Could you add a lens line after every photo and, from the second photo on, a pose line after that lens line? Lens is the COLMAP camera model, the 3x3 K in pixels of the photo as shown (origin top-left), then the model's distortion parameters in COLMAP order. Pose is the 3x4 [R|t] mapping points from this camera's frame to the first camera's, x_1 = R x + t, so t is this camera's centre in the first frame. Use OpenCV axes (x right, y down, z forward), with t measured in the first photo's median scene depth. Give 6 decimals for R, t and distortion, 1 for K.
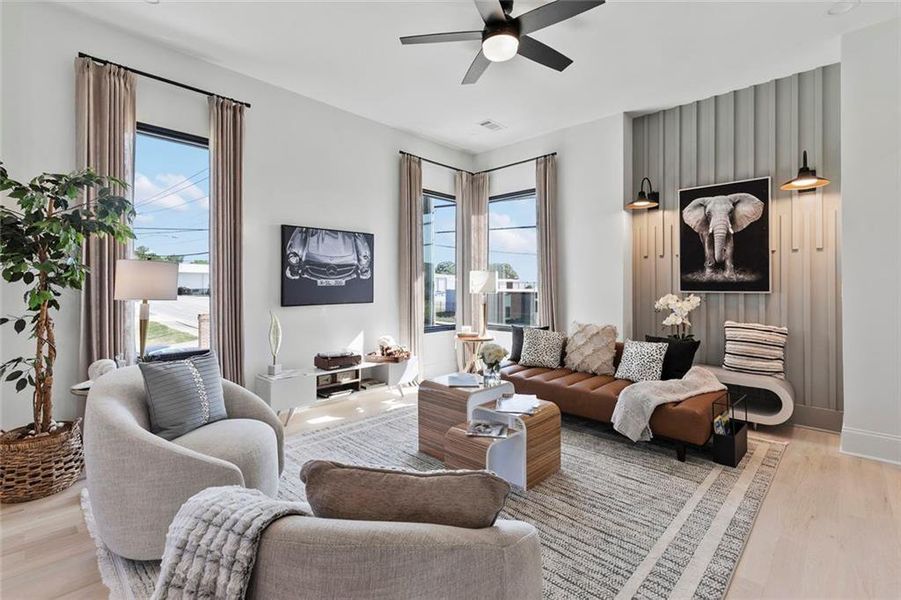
lens RADIAL K [[404.6, 0, 449.3], [0, 404.6, 282.8], [0, 0, 1]] dist [0.001057, 0.000027]
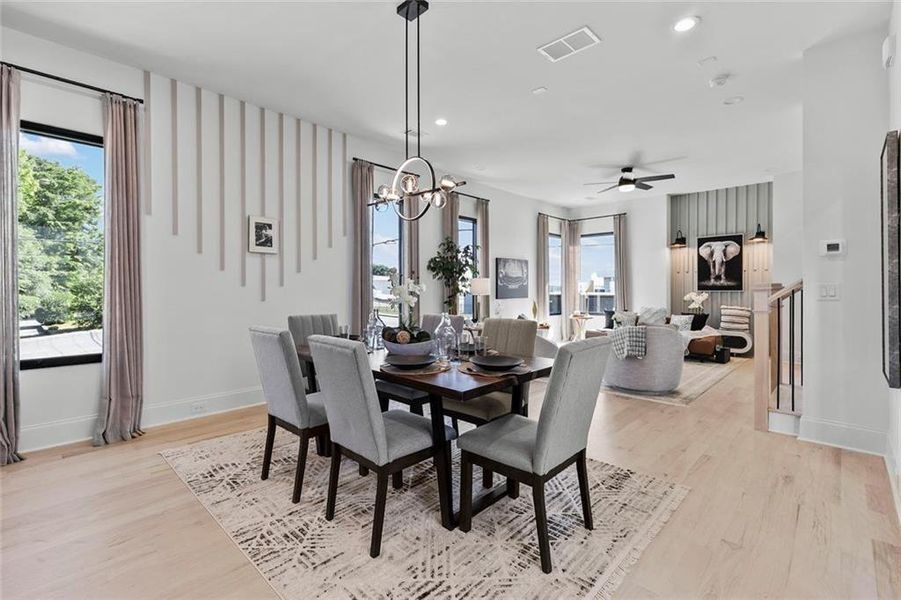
lens RADIAL K [[406.1, 0, 451.8], [0, 406.1, 291.1], [0, 0, 1]] dist [0.009041, -0.000319]
pose [[0.999927, -0.003939, 0.011408, -0.641256], [0.003804, 0.999923, 0.011838, -0.004909], [-0.011453, -0.011793, 0.999865, -0.953872]]
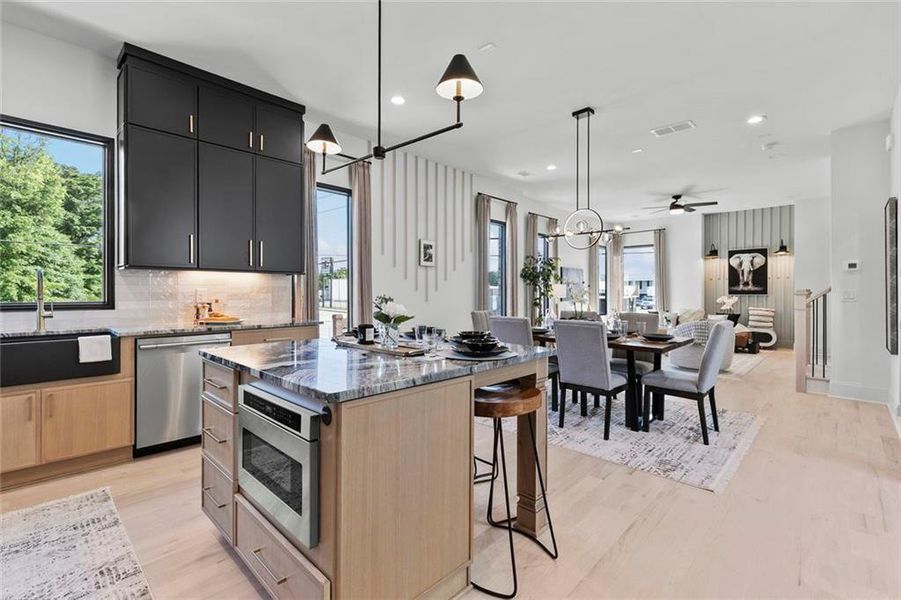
lens RADIAL K [[403.6, 0, 451.9], [0, 403.6, 293.6], [0, 0, 1]] dist [0.008440, -0.000184]
pose [[0.999969, -0.001704, 0.007672, -1.047392], [0.001629, 0.999952, 0.009673, -0.010583], [-0.007688, -0.009660, 0.999924, -1.324027]]
